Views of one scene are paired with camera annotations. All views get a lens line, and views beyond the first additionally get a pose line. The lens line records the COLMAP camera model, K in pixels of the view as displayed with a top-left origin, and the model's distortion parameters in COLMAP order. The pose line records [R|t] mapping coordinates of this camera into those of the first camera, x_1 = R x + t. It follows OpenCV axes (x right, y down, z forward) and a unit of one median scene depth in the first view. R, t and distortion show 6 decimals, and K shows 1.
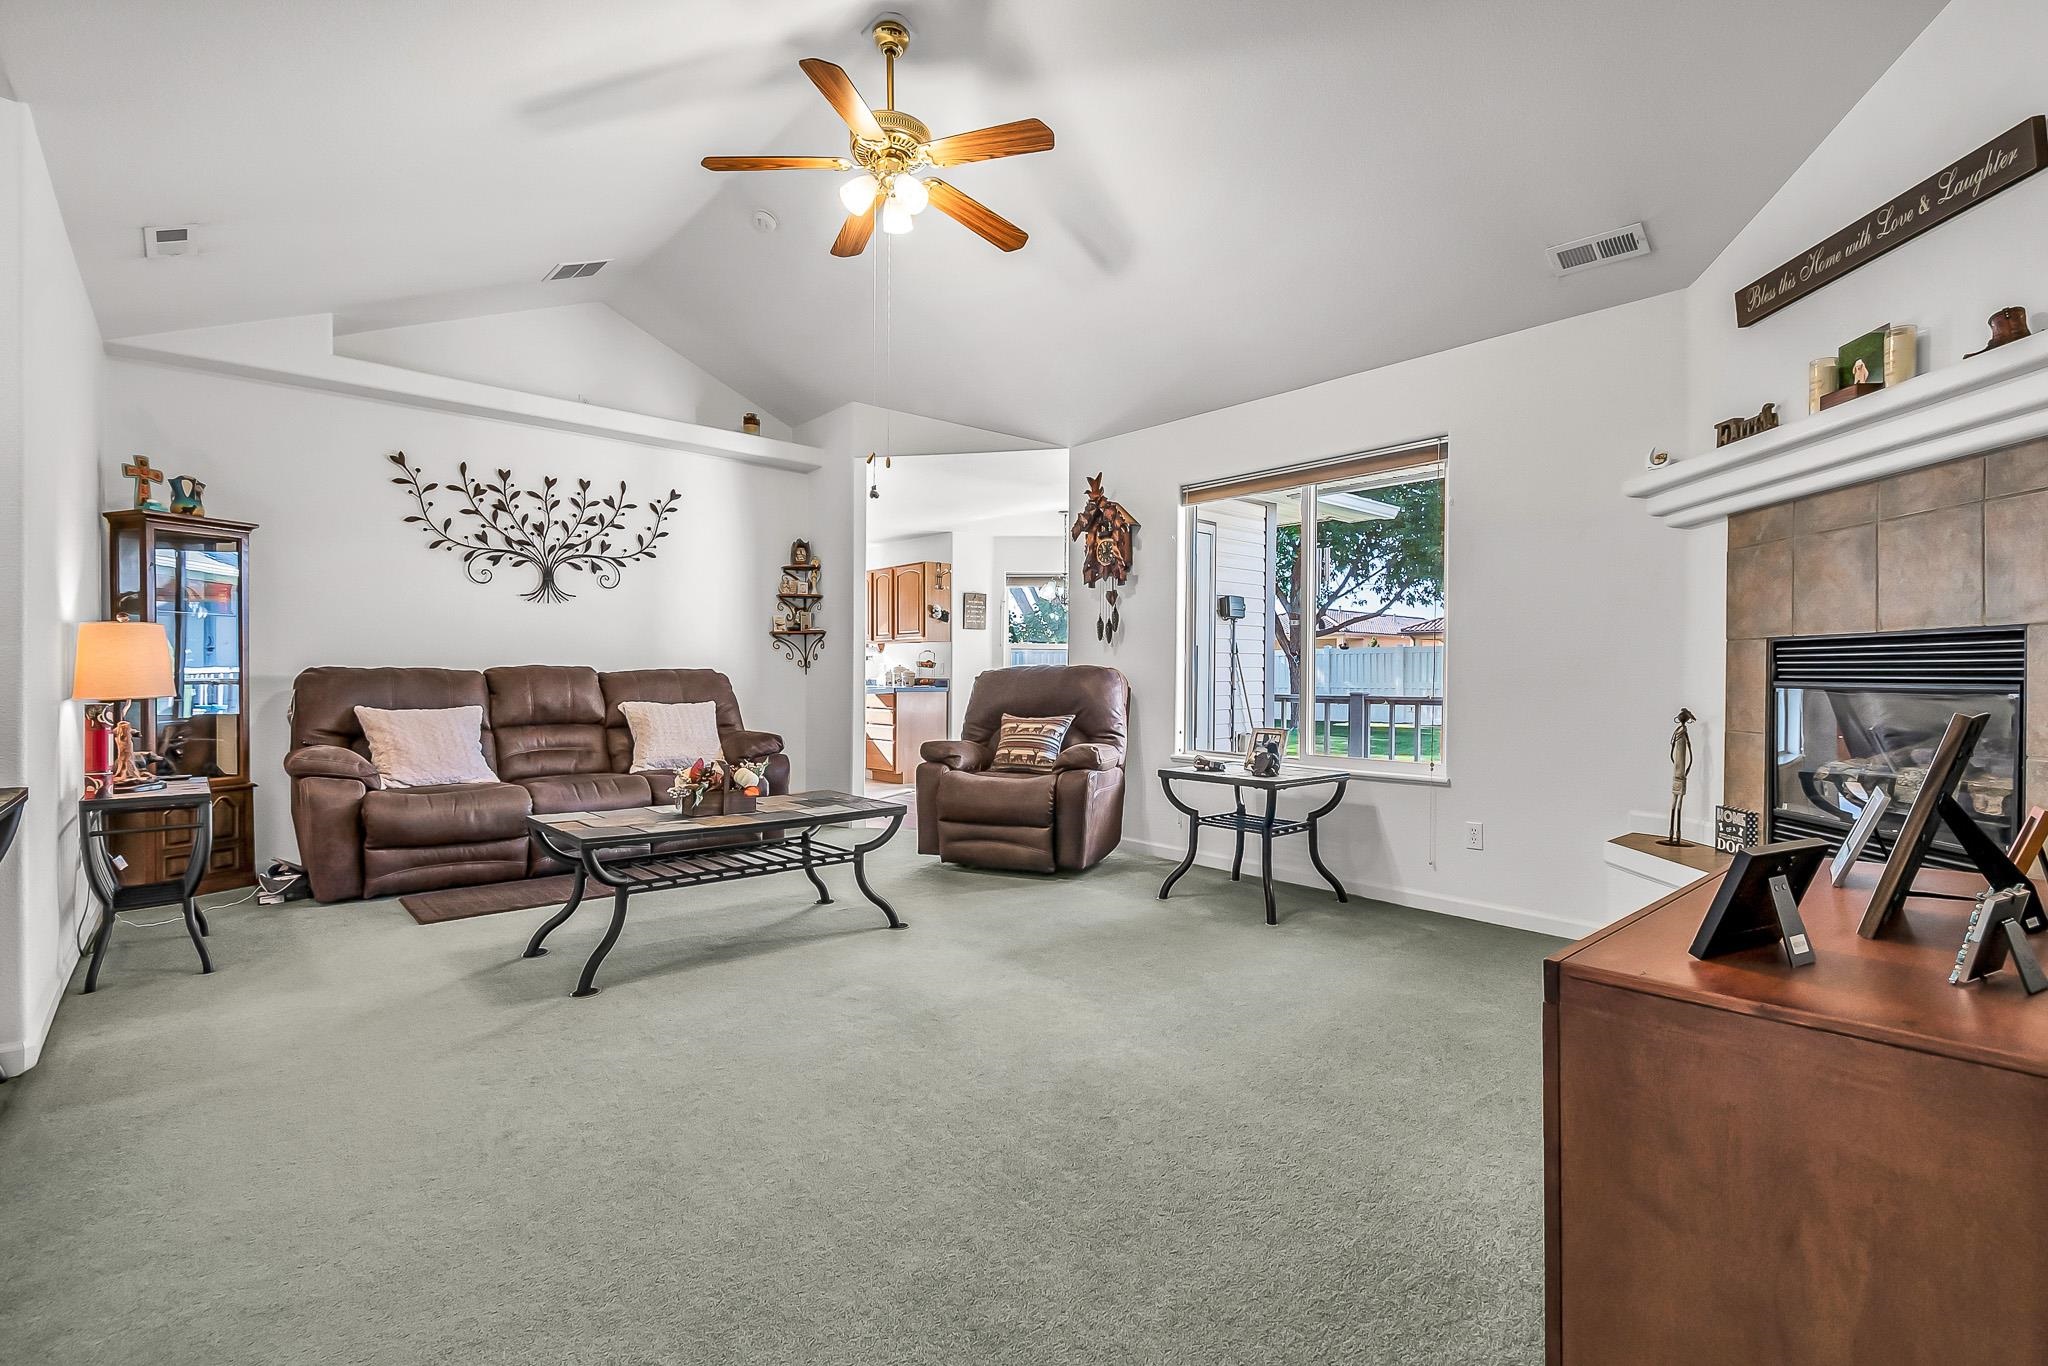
lens RADIAL K [[929.7, 0, 1024.0], [0, 929.7, 683.0], [0, 0, 1]] dist [0.003422, 0.000032]
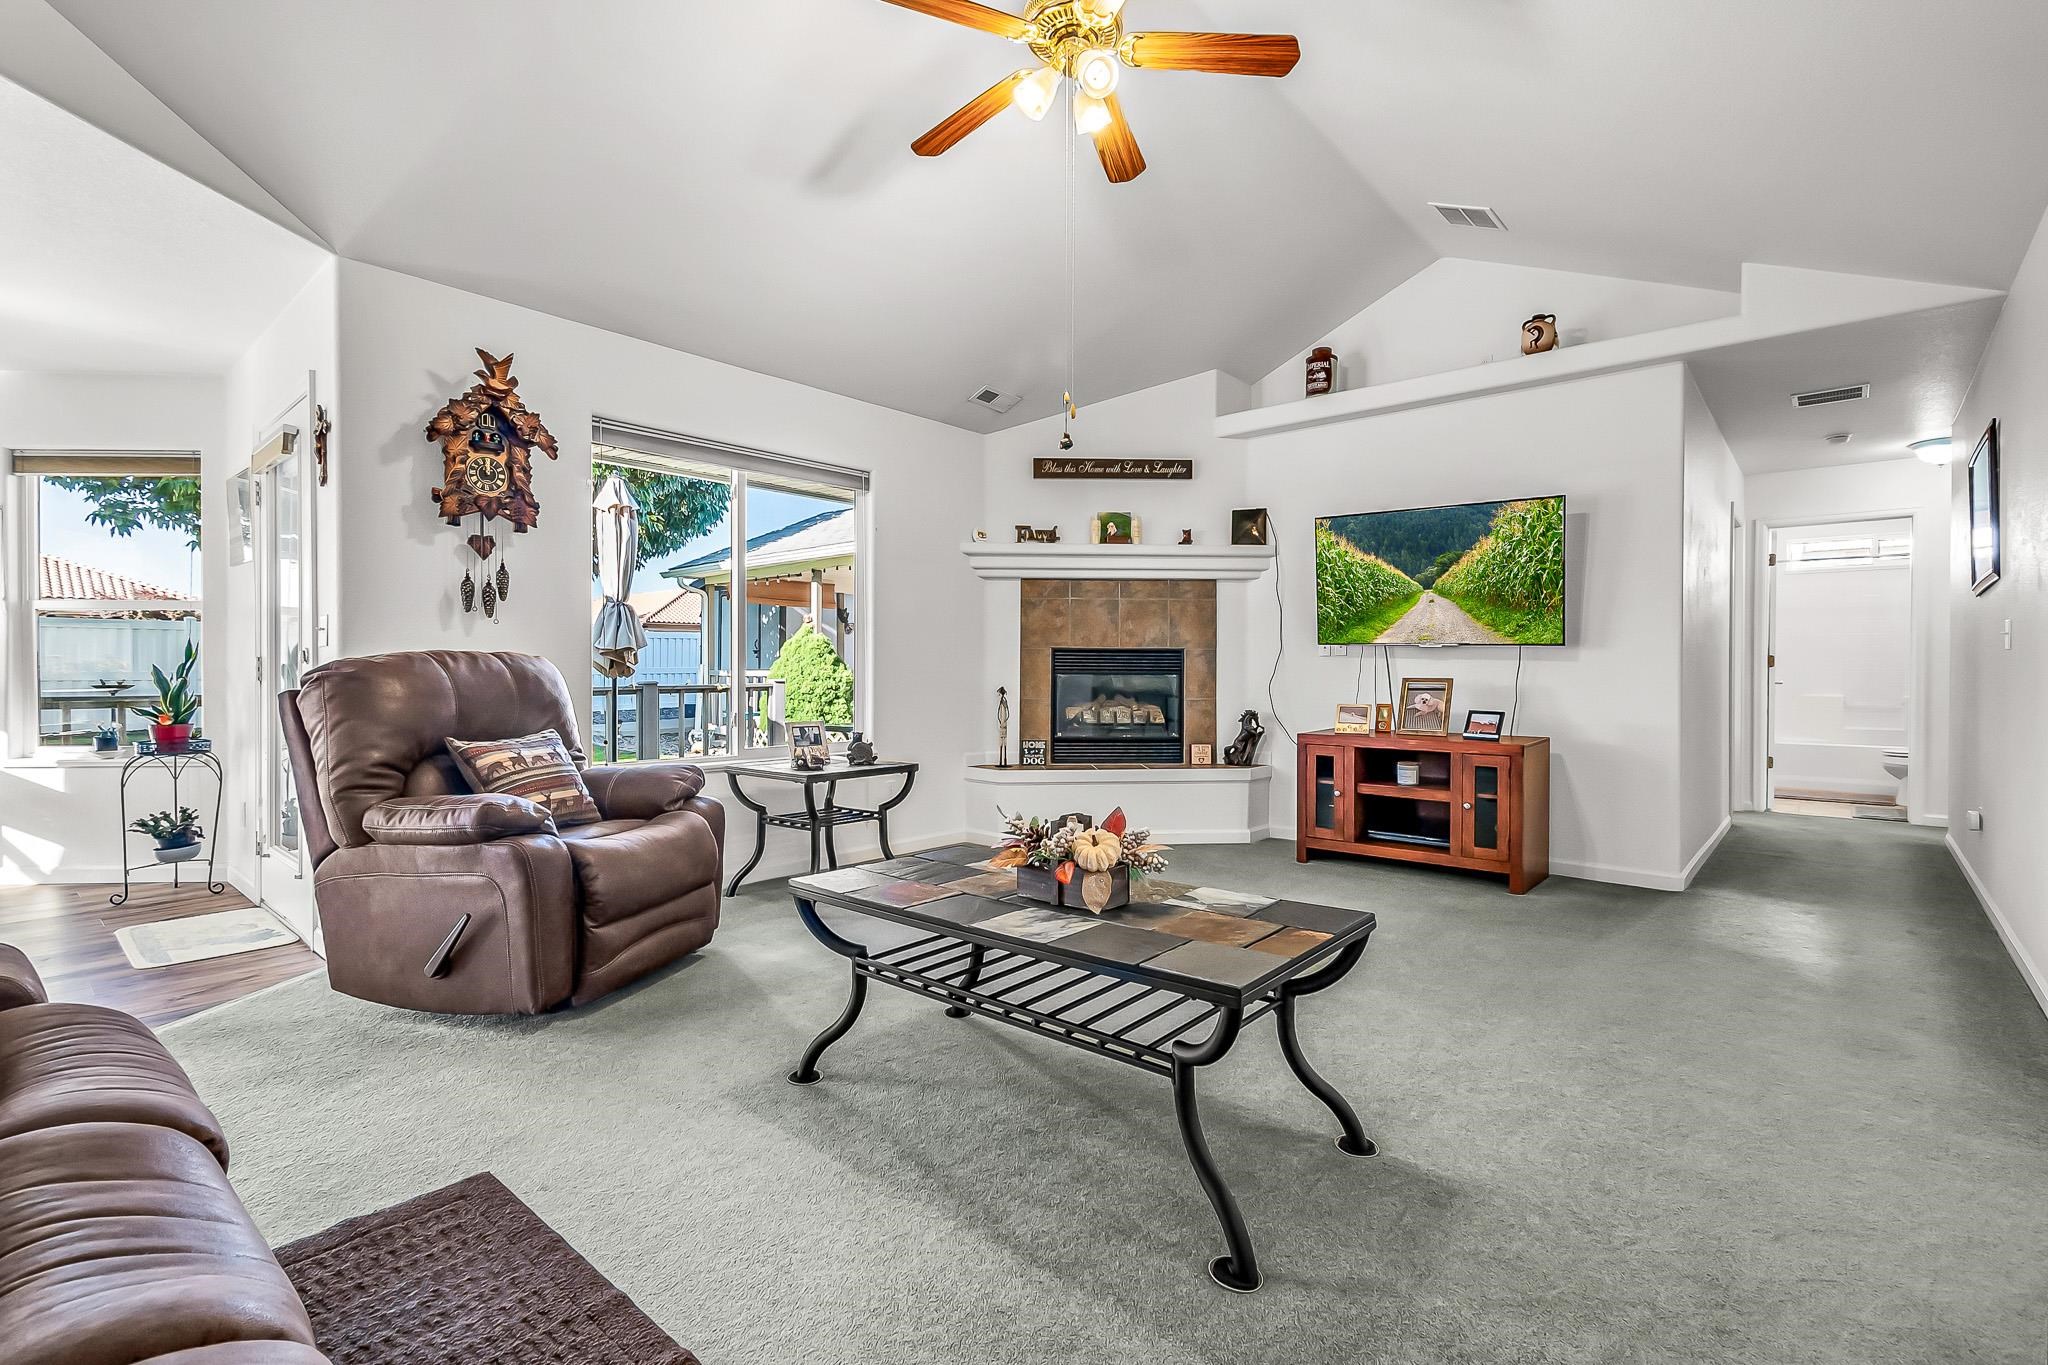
lens RADIAL K [[929.7, 0, 1024.0], [0, 929.7, 682.5], [0, 0, 1]] dist [0.003422, 0.000032]
pose [[-0.123577, -0.022440, 0.992081, -1.090224], [0.003231, 0.999730, 0.023015, -0.020958], [-0.992330, 0.006049, -0.123471, 1.294405]]
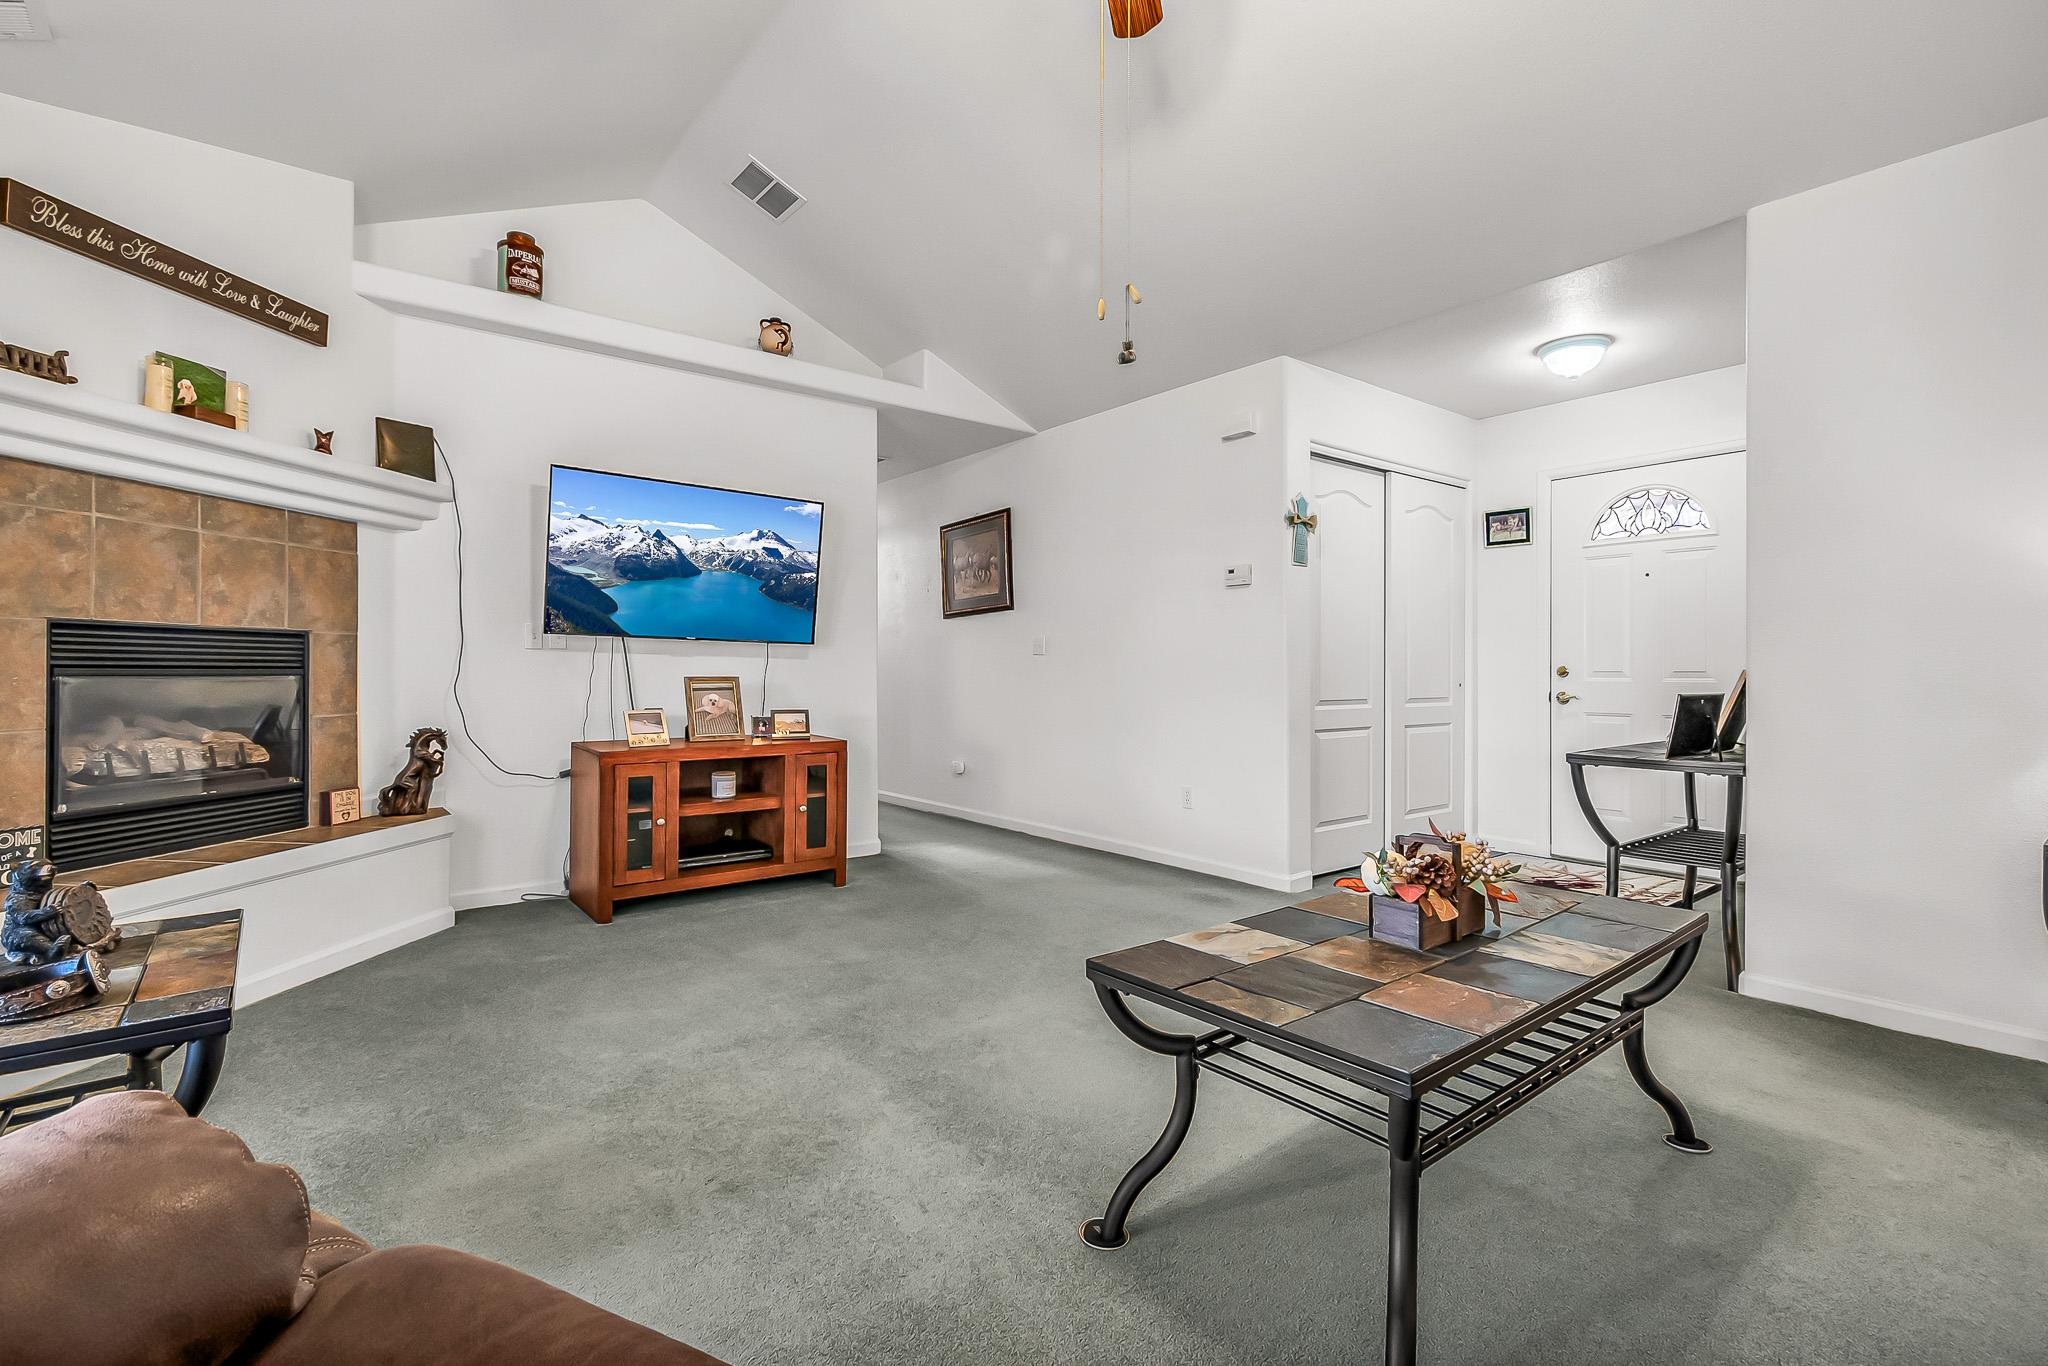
lens RADIAL K [[933.4, 0, 1027.0], [0, 933.4, 674.0], [0, 0, 1]] dist [0.001647, -0.000382]
pose [[-0.998323, -0.011251, 0.056792, -0.153704], [-0.010530, 0.999860, 0.012969, -0.017294], [-0.056930, 0.012349, -0.998302, 1.812531]]
